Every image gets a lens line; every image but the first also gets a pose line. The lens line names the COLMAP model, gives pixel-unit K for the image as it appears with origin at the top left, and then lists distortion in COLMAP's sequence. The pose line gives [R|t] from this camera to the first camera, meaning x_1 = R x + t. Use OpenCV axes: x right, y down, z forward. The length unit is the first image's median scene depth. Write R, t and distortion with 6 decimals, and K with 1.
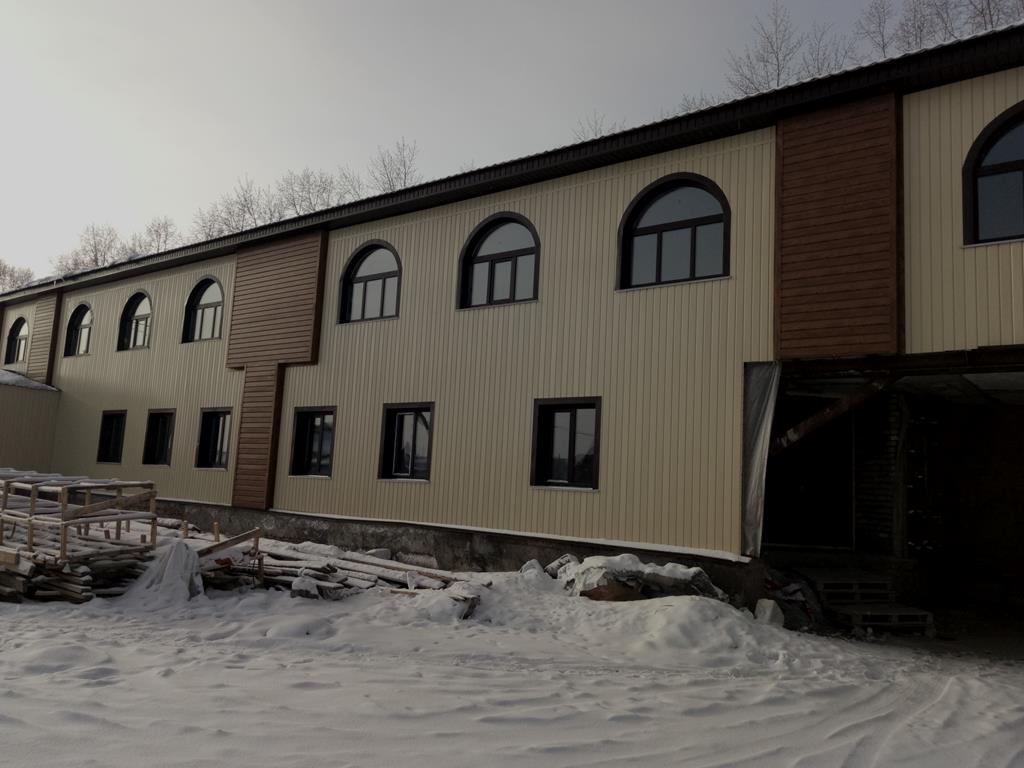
lens RADIAL K [[784.3, 0, 511.1], [0, 784.3, 387.0], [0, 0, 1]] dist [0.056182, -0.055733]
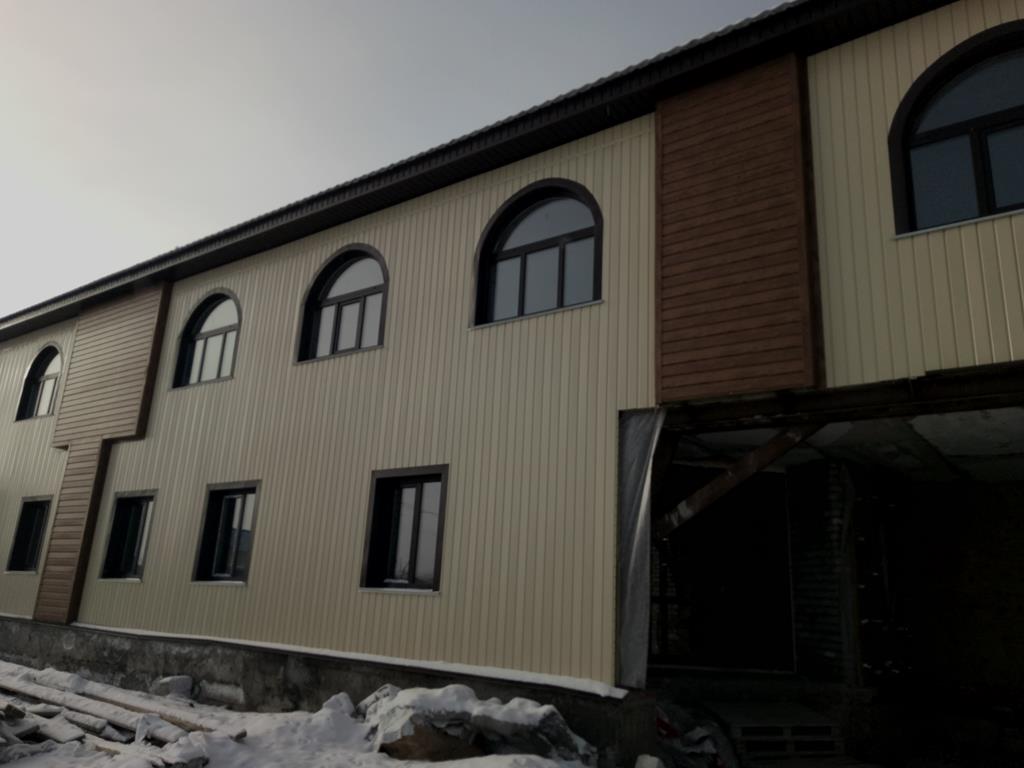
lens RADIAL K [[761.8, 0, 515.2], [0, 761.8, 391.9], [0, 0, 1]] dist [0.056431, -0.053624]
pose [[0.999915, 0.000804, 0.013010, 0.184112], [0.001005, 0.990371, -0.138438, 0.048421], [-0.012996, 0.138439, 0.990286, 0.284933]]
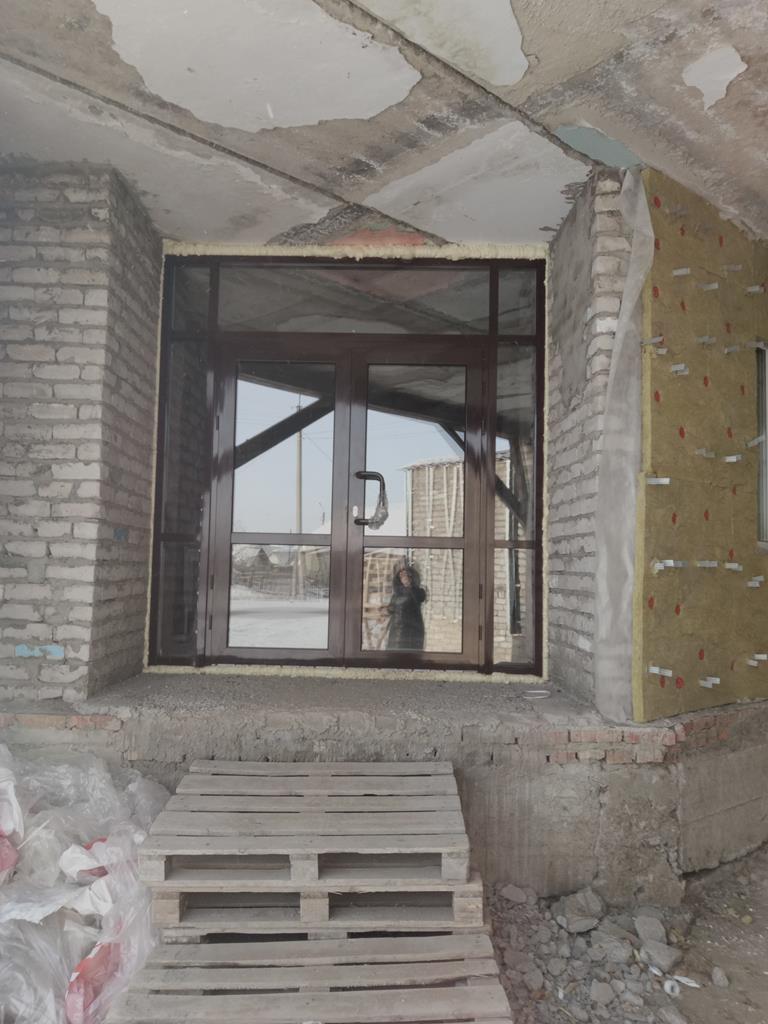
lens RADIAL K [[784.3, 0, 384.0], [0, 784.3, 512.0], [0, 0, 1]] dist [0.056182, -0.055733]
pose [[0.979490, -0.047743, -0.195757, 0.508814], [0.056273, 0.997683, 0.038244, 0.133222], [0.193477, -0.048475, 0.979906, 0.763859]]
